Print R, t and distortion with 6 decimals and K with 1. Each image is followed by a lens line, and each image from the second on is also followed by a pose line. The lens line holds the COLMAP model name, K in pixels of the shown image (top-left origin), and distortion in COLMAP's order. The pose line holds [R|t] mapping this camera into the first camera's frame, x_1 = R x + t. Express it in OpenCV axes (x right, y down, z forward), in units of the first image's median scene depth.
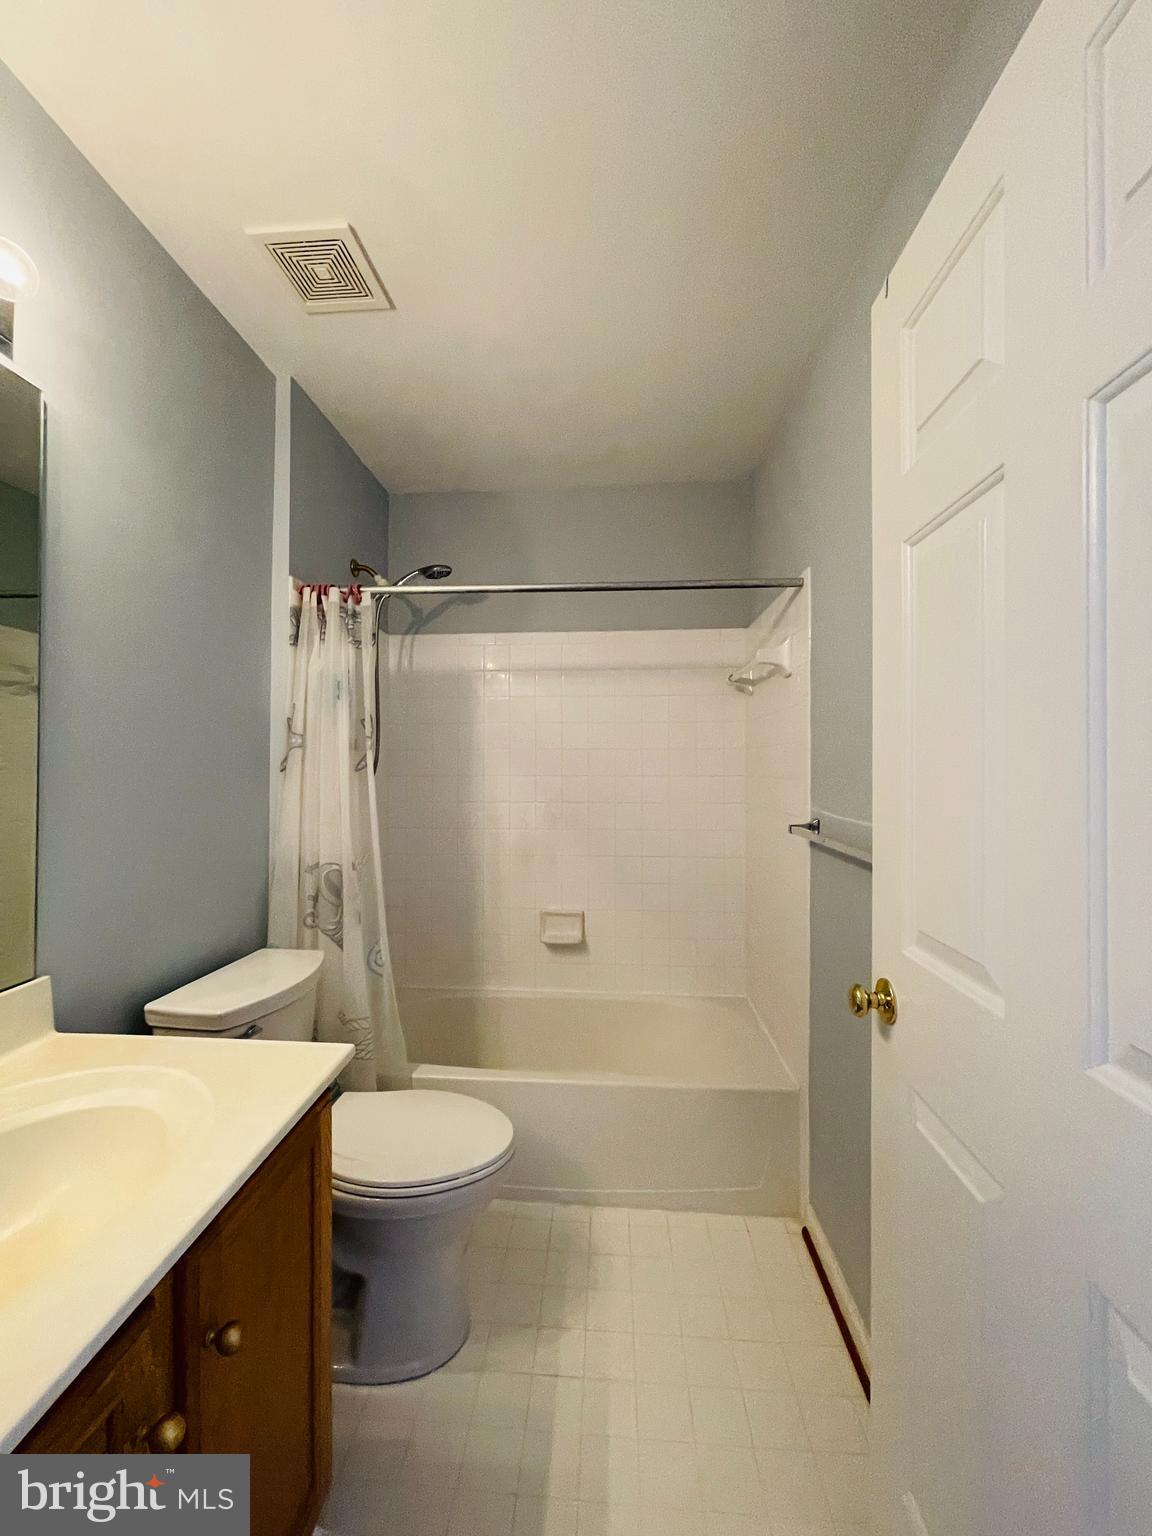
lens RADIAL K [[620.3, 0, 563.5], [0, 620.3, 765.1], [0, 0, 1]] dist [-0.002894, 0.000768]
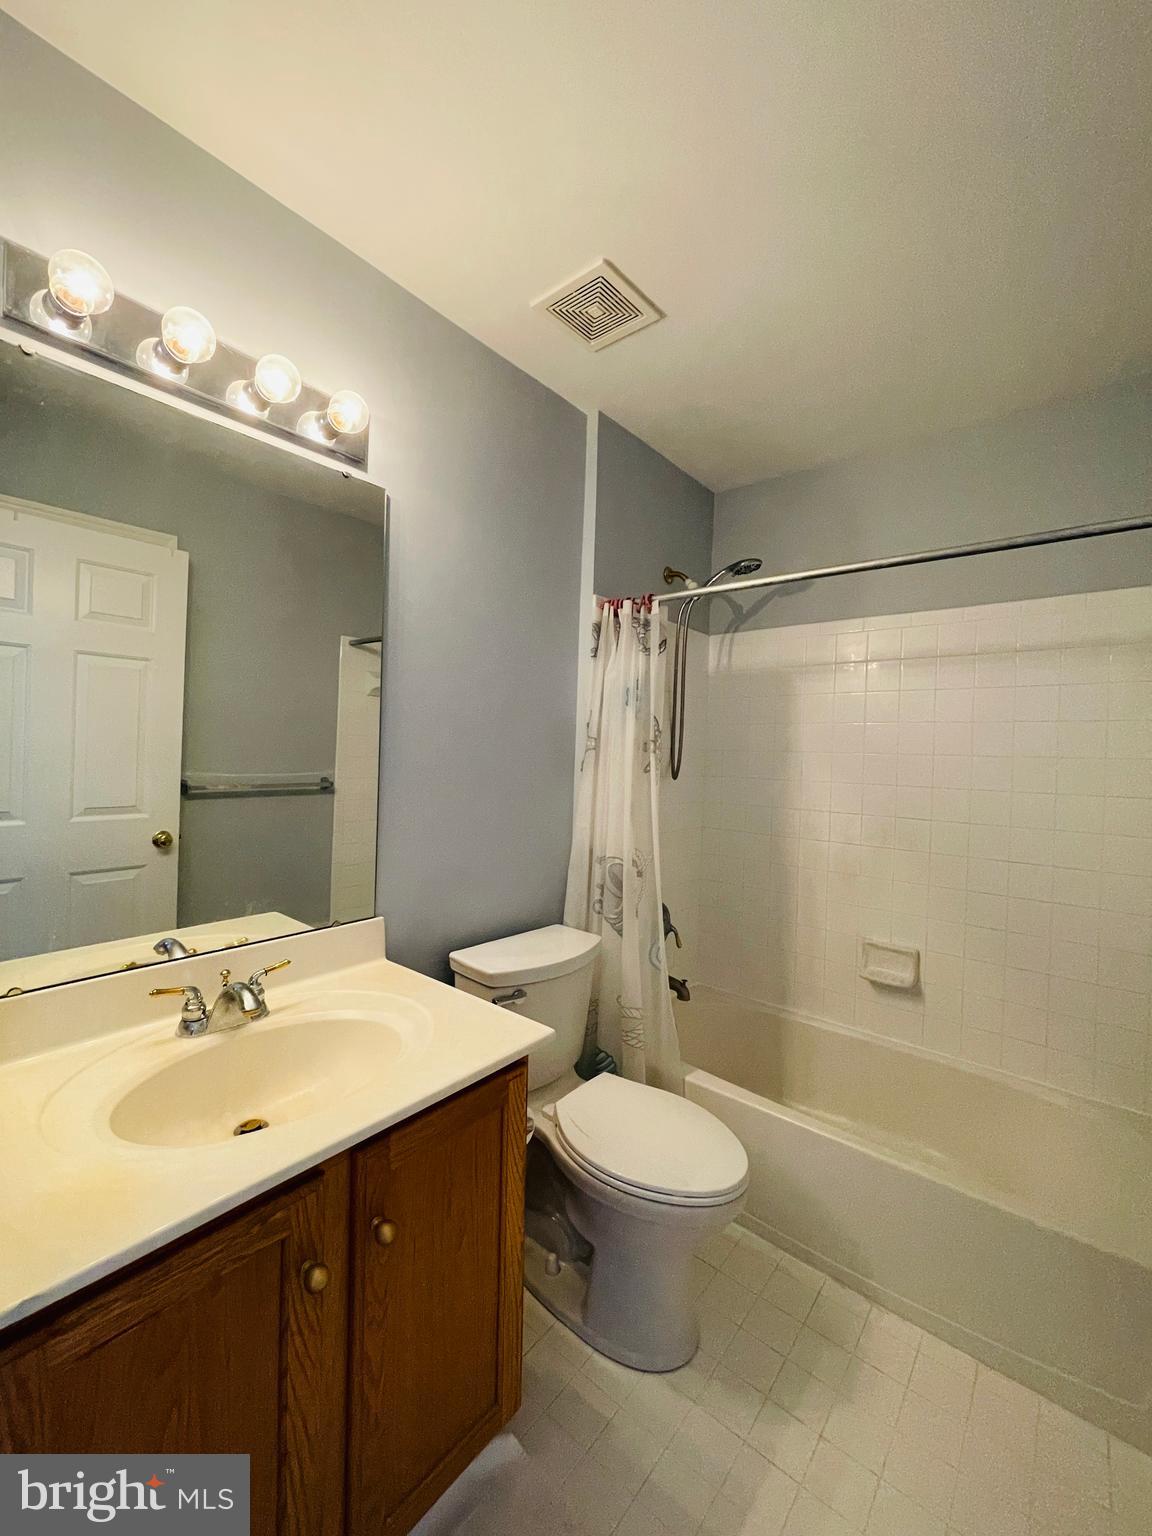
lens RADIAL K [[620.3, 0, 564.2], [0, 620.3, 764.2], [0, 0, 1]] dist [-0.002894, 0.000768]
pose [[0.806500, 0.034329, -0.590237, 0.182340], [-0.026866, 0.999410, 0.021417, -0.024642], [0.590623, -0.001415, 0.806946, 0.077777]]
